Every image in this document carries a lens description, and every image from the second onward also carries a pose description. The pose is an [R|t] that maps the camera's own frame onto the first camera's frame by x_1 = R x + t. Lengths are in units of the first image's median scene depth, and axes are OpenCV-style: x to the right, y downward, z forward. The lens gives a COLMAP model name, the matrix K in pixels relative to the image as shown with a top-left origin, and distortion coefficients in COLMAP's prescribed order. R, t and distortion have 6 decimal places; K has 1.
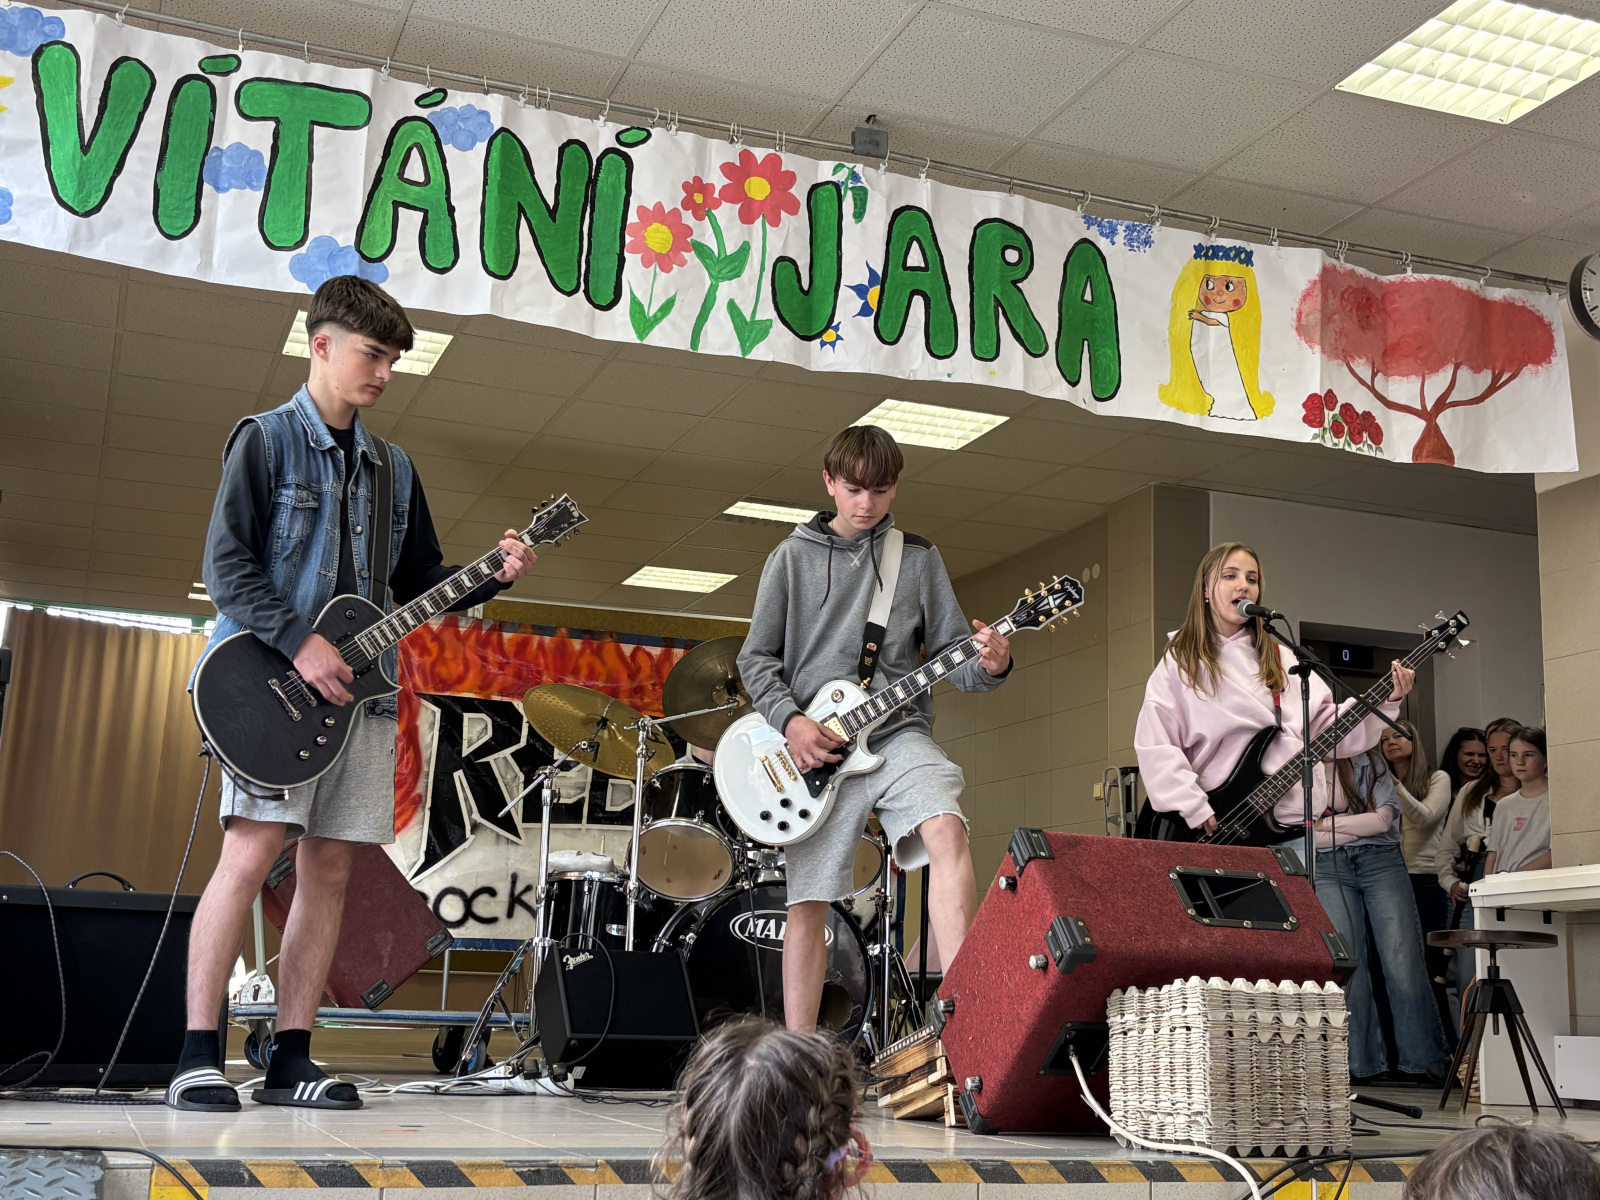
lens RADIAL K [[1922.1, 0, 813.4], [0, 1922.1, 618.6], [0, 0, 1]] dist [0.032183, 0.000000]
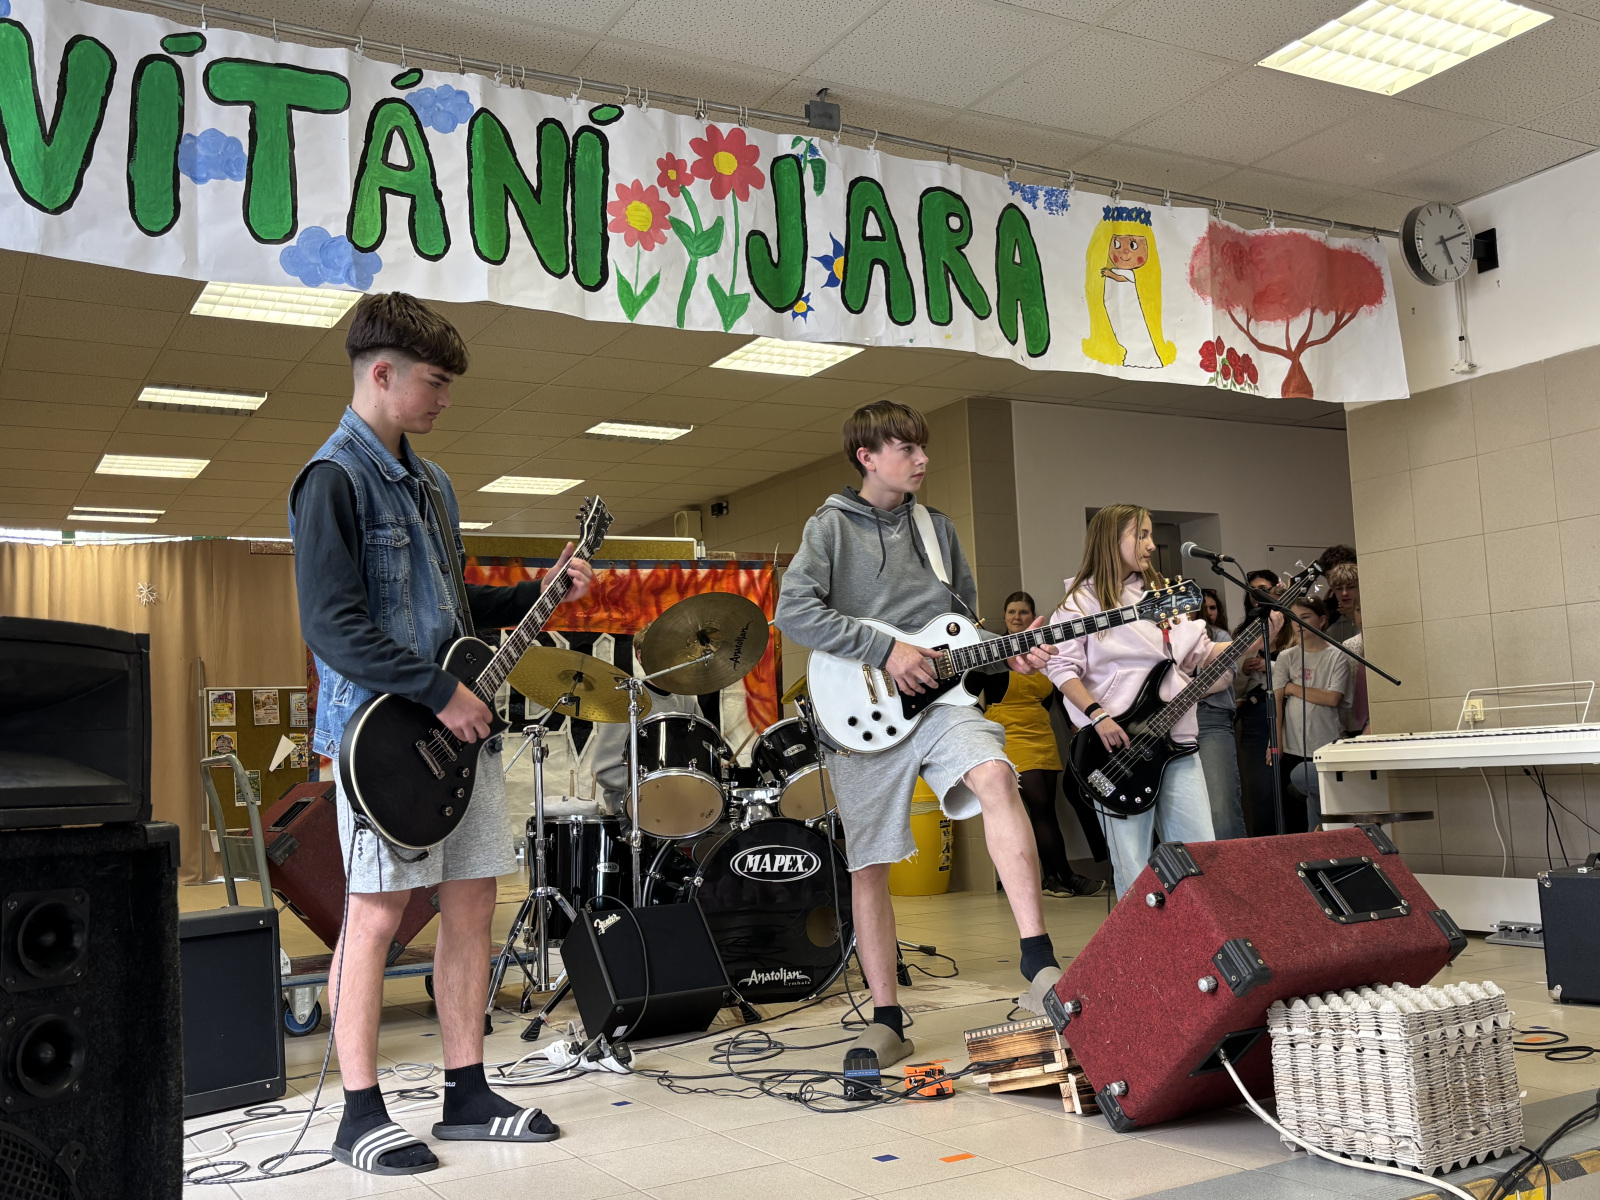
lens RADIAL K [[1530.8, 0, 814.6], [0, 1530.8, 602.3], [0, 0, 1]] dist [0.006298, 0.000000]
pose [[0.984062, -0.059125, 0.167708, -0.133895], [0.043117, 0.994297, 0.097539, -0.068878], [-0.172518, -0.088754, 0.981000, 0.171059]]
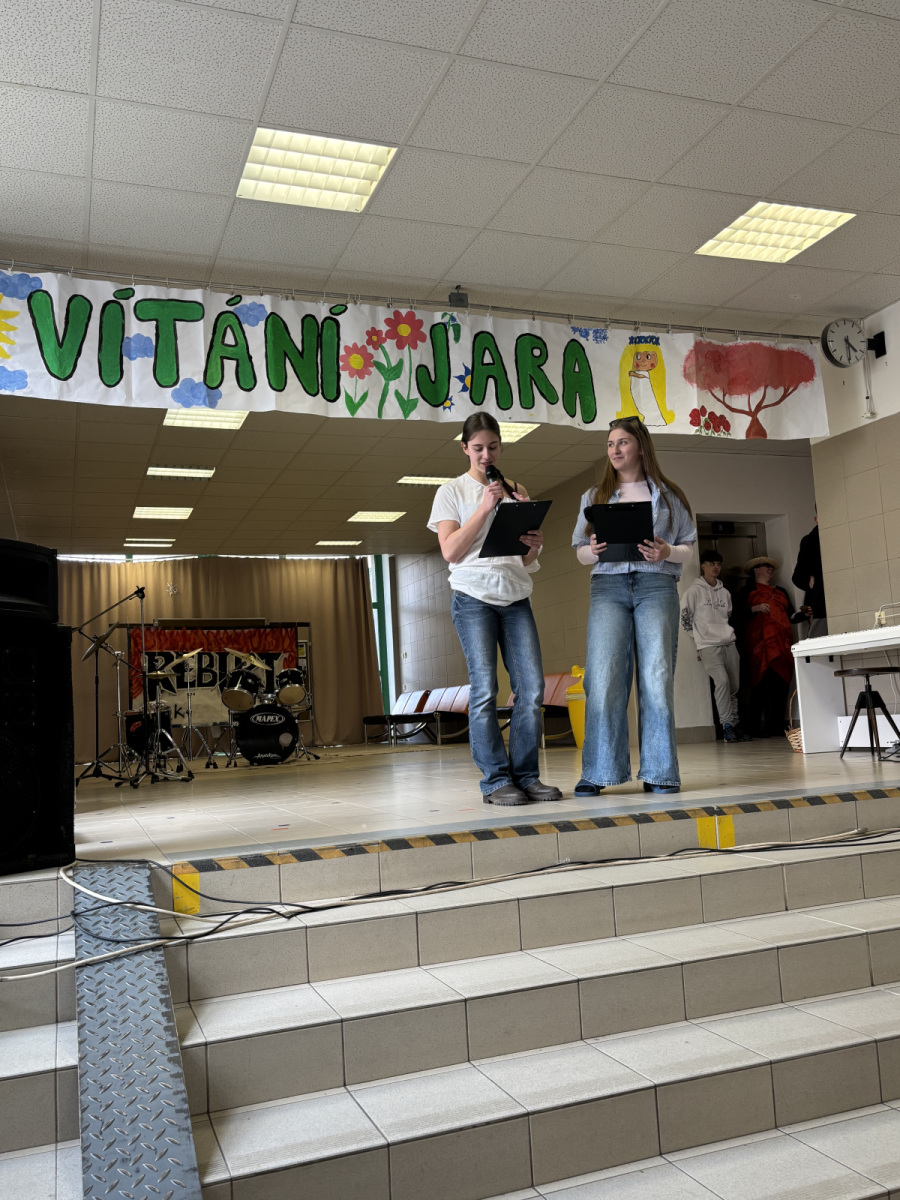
lens RADIAL K [[1006.4, 0, 464.5], [0, 1006.4, 602.3], [0, 0, 1]] dist [0.025754, 0.000790]
pose [[0.996128, -0.087239, 0.010925, -0.003427], [0.085889, 0.992129, 0.091127, -0.038005], [-0.018788, -0.089836, 0.995779, -0.044255]]
